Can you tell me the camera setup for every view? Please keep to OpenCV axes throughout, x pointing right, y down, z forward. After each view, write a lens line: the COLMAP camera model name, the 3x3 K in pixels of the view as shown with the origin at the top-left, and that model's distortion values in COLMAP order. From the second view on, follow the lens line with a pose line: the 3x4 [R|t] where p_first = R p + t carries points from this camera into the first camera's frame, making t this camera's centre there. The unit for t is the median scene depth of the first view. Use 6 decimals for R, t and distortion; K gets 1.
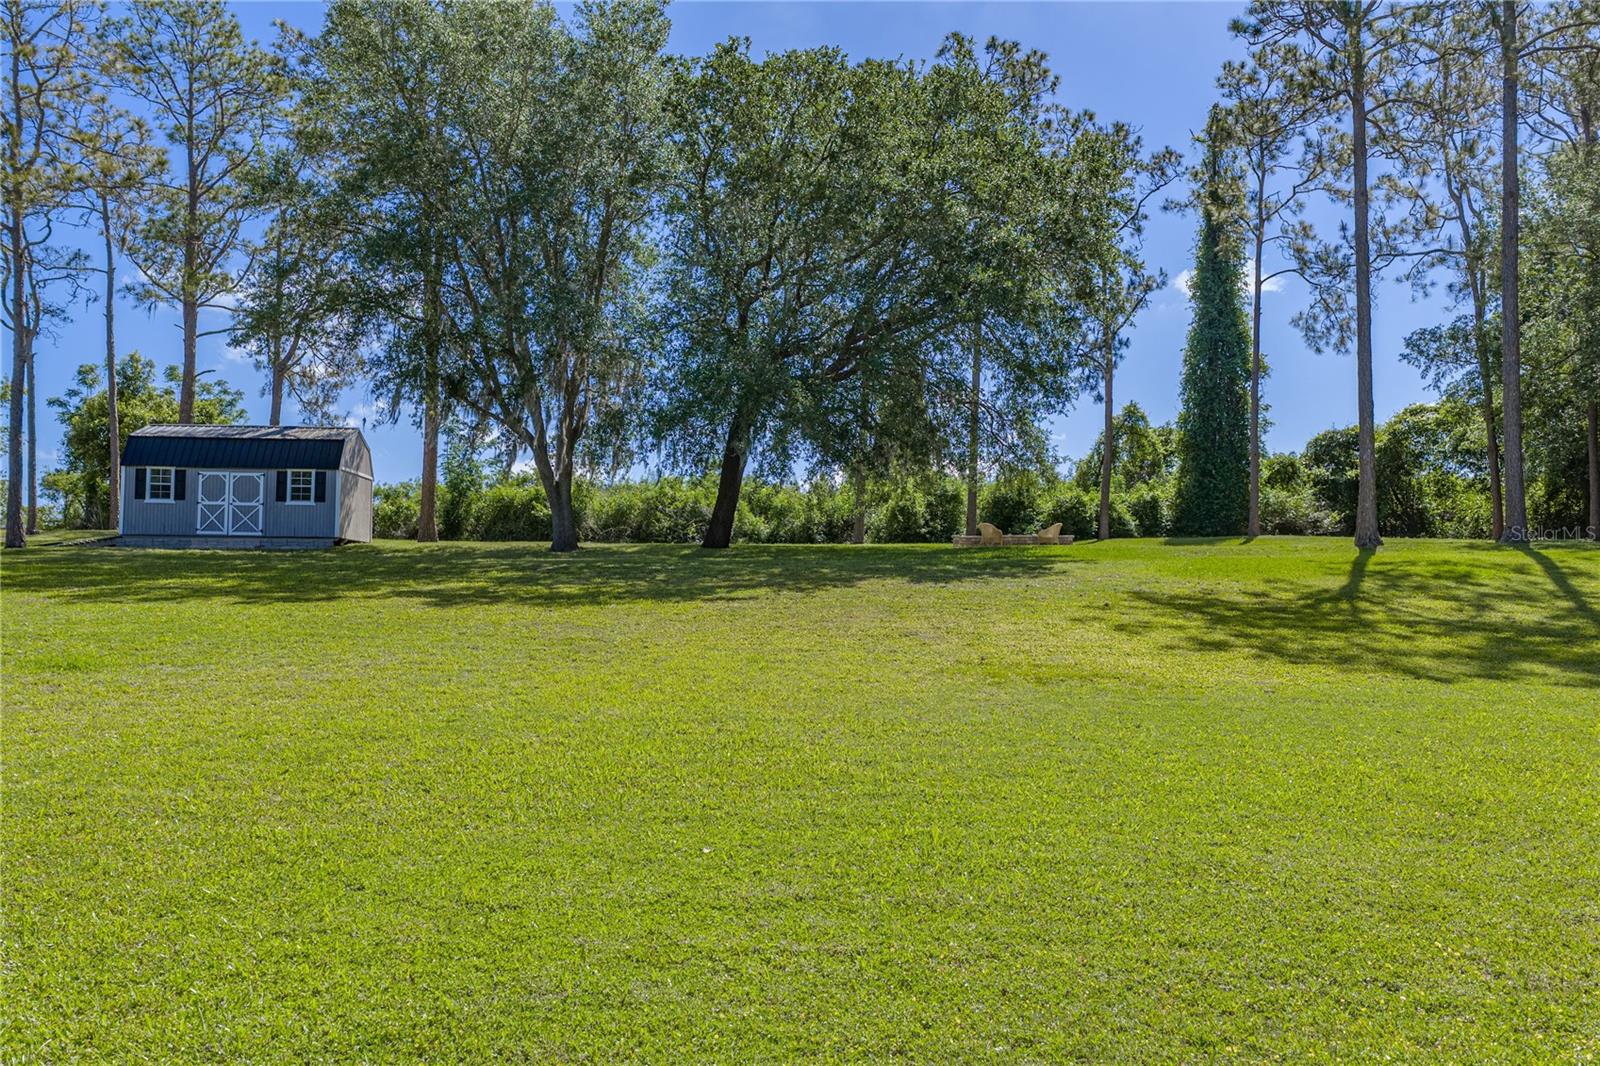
lens RADIAL K [[1324.4, 0, 794.8], [0, 1324.4, 538.1], [0, 0, 1]] dist [0.036248, -0.007506]
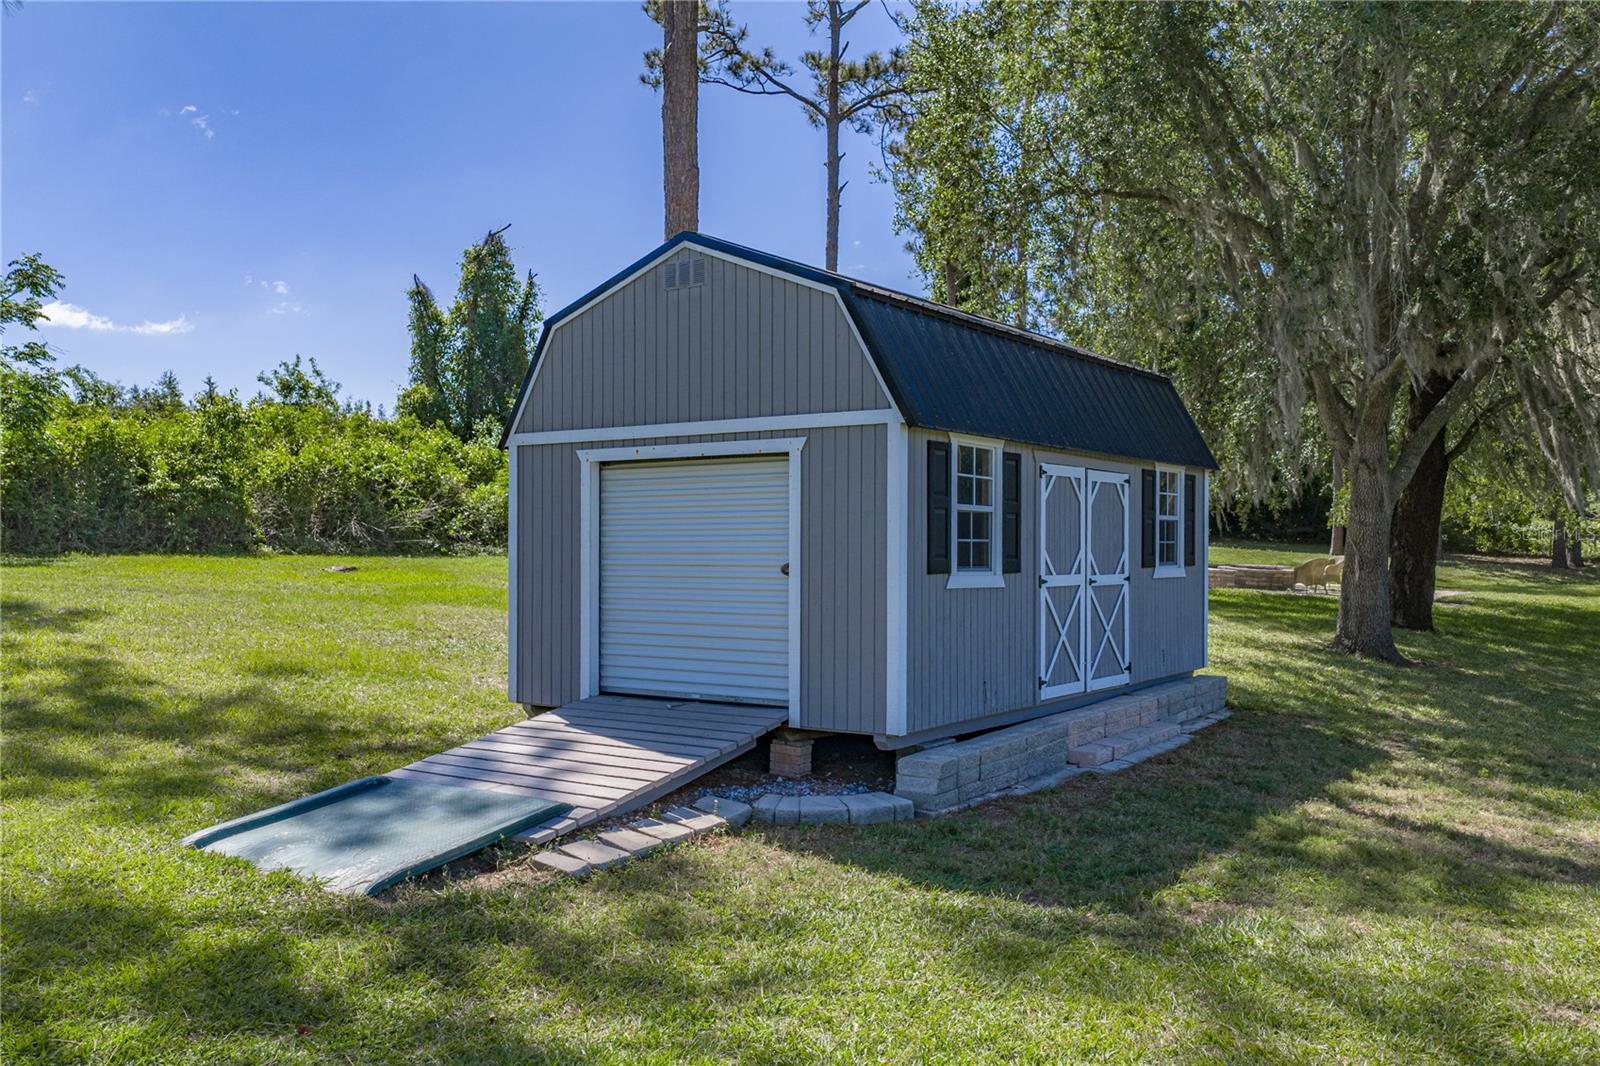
lens RADIAL K [[1324.4, 0, 795.4], [0, 1324.4, 529.4], [0, 0, 1]] dist [0.036248, -0.007506]
pose [[0.608982, 0.003090, 0.793178, -0.683504], [-0.044640, 0.998541, 0.030384, -0.042478], [-0.791927, -0.053911, 0.608232, 0.876404]]
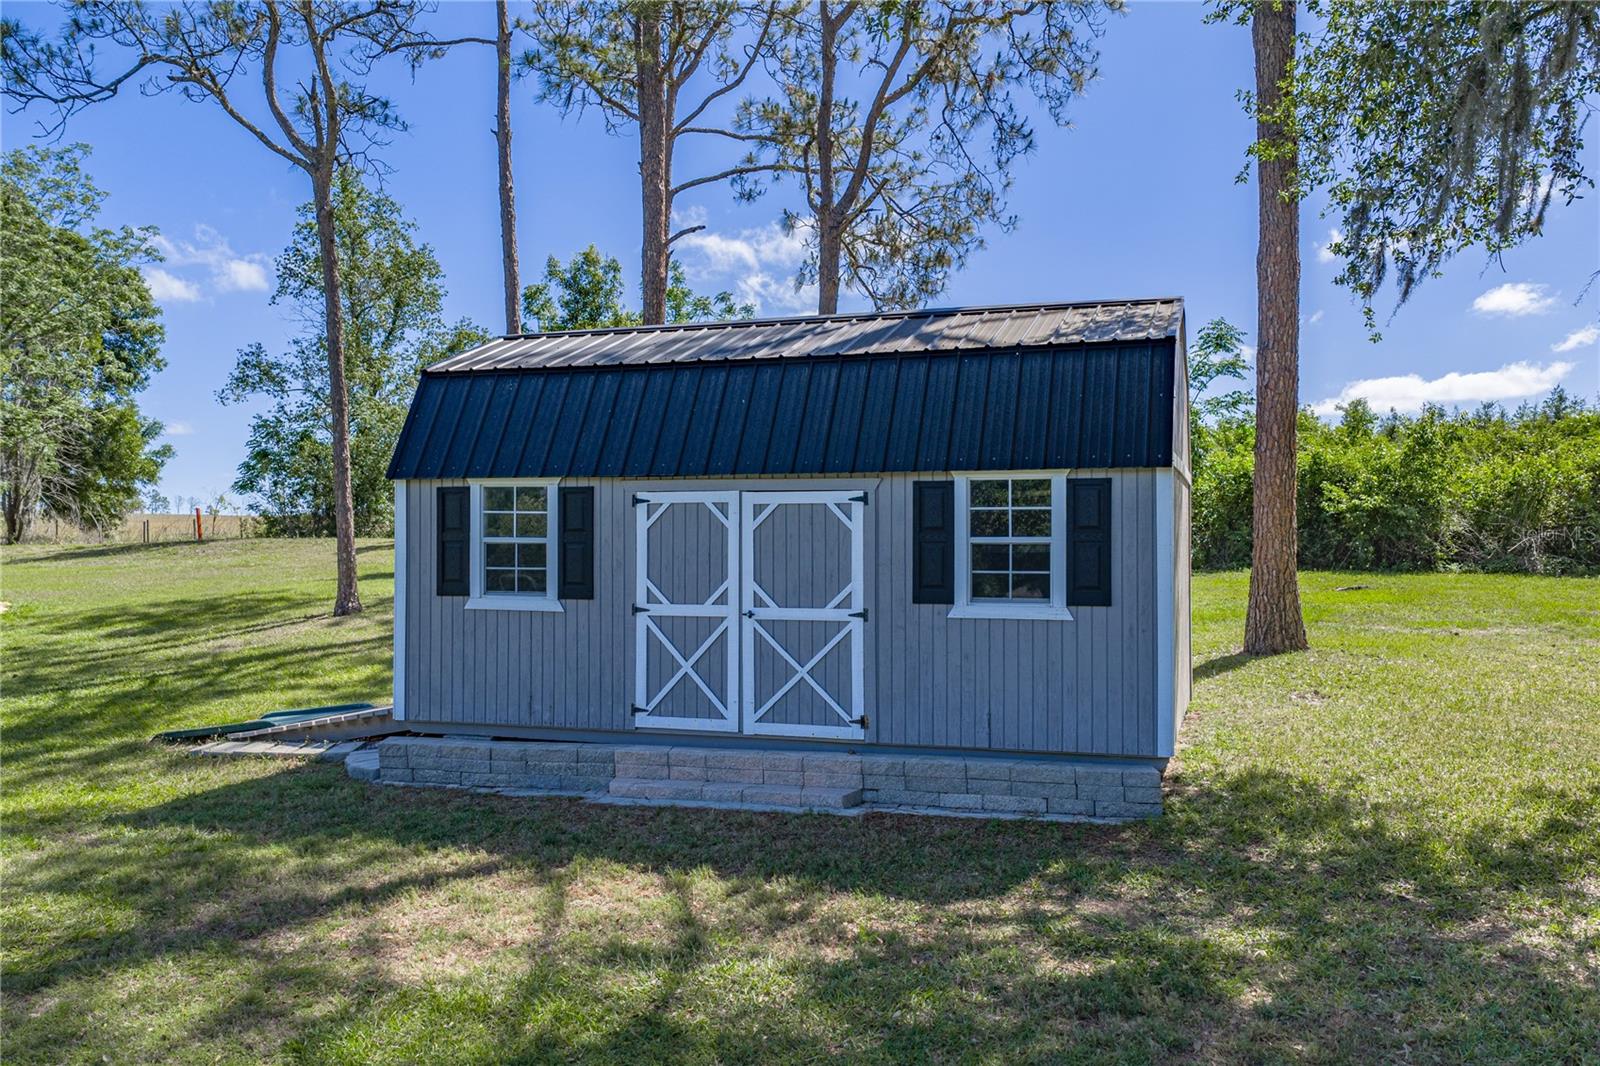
lens RADIAL K [[1324.4, 0, 795.0], [0, 1324.4, 536.5], [0, 0, 1]] dist [0.036248, -0.007506]
pose [[0.935221, -0.011248, -0.353886, -0.322509], [0.027121, 0.998834, 0.039926, -0.050659], [0.353025, -0.046938, 0.934436, 0.761258]]
